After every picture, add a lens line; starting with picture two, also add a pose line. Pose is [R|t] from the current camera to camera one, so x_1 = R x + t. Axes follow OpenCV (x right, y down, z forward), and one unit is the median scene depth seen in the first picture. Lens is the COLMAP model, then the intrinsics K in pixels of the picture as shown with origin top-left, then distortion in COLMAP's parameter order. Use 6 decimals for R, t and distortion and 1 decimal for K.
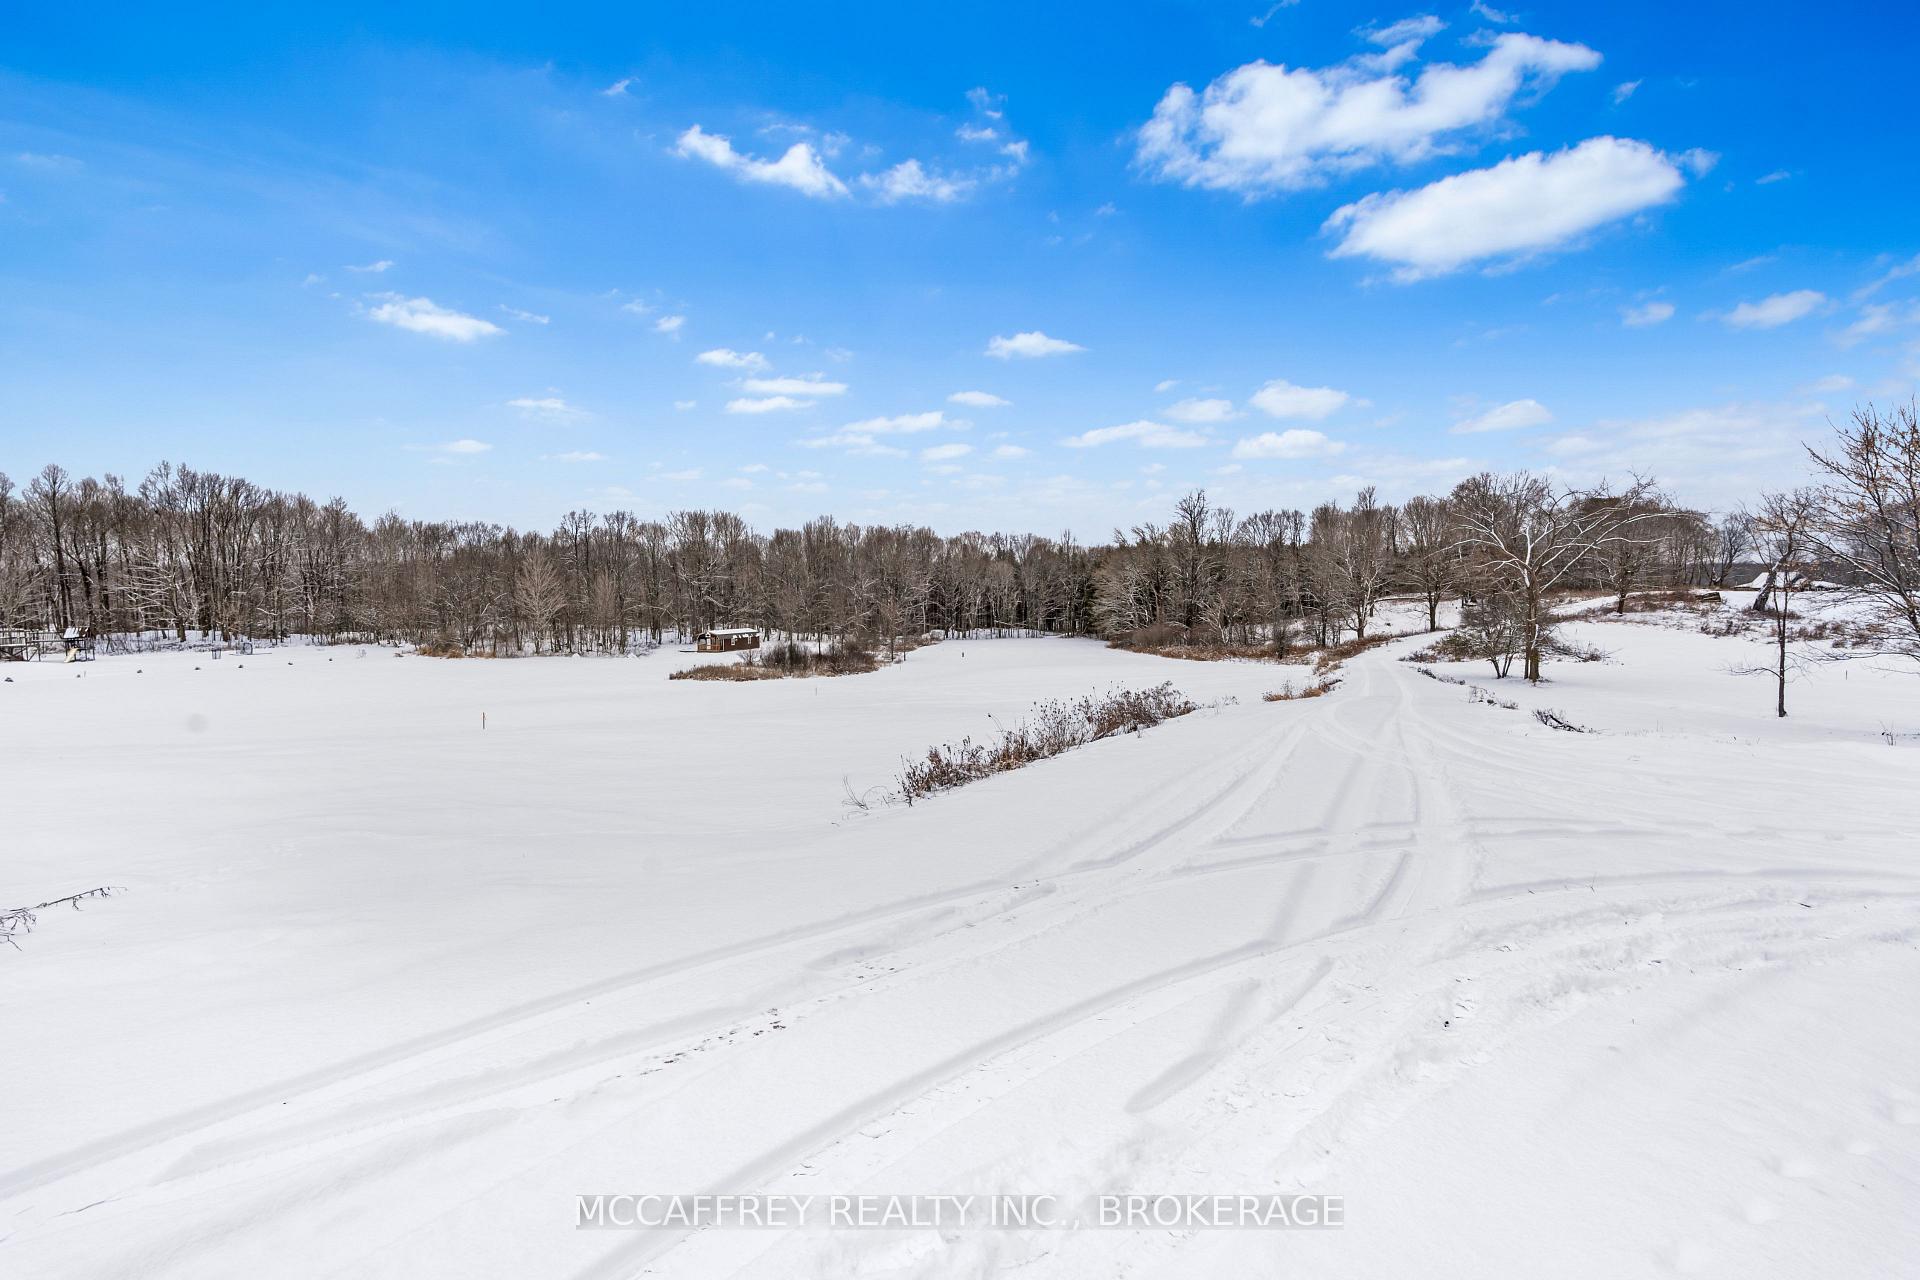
lens RADIAL K [[843.8, 0, 956.4], [0, 843.8, 632.2], [0, 0, 1]] dist [-0.003048, -0.000963]
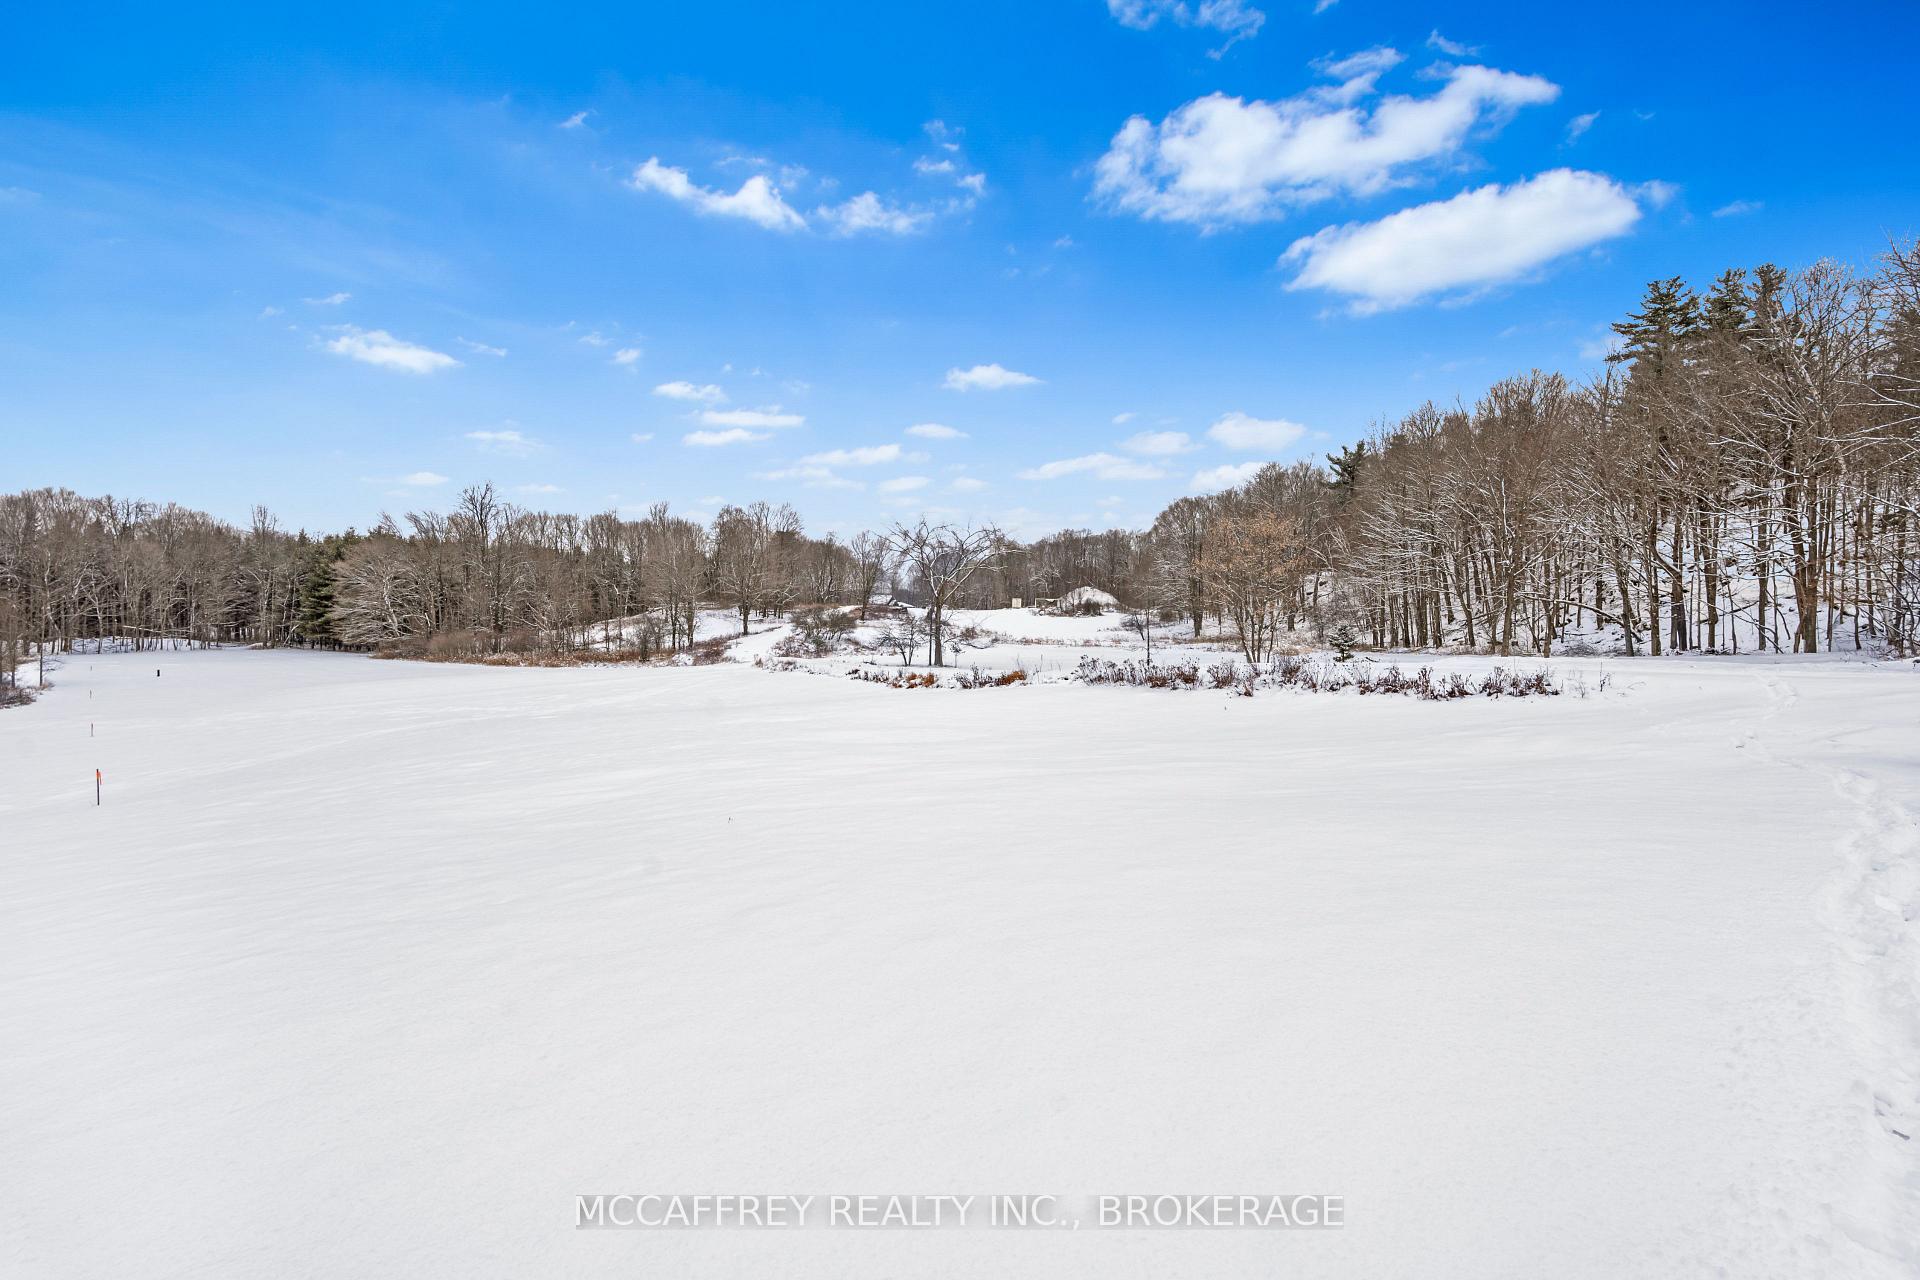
lens RADIAL K [[843.8, 0, 979.1], [0, 843.8, 634.4], [0, 0, 1]] dist [-0.003048, -0.000963]
pose [[0.581855, -0.002572, 0.813289, -0.161872], [0.010810, 0.999931, -0.004571, 0.005531], [-0.813221, 0.011451, 0.581842, 0.070348]]
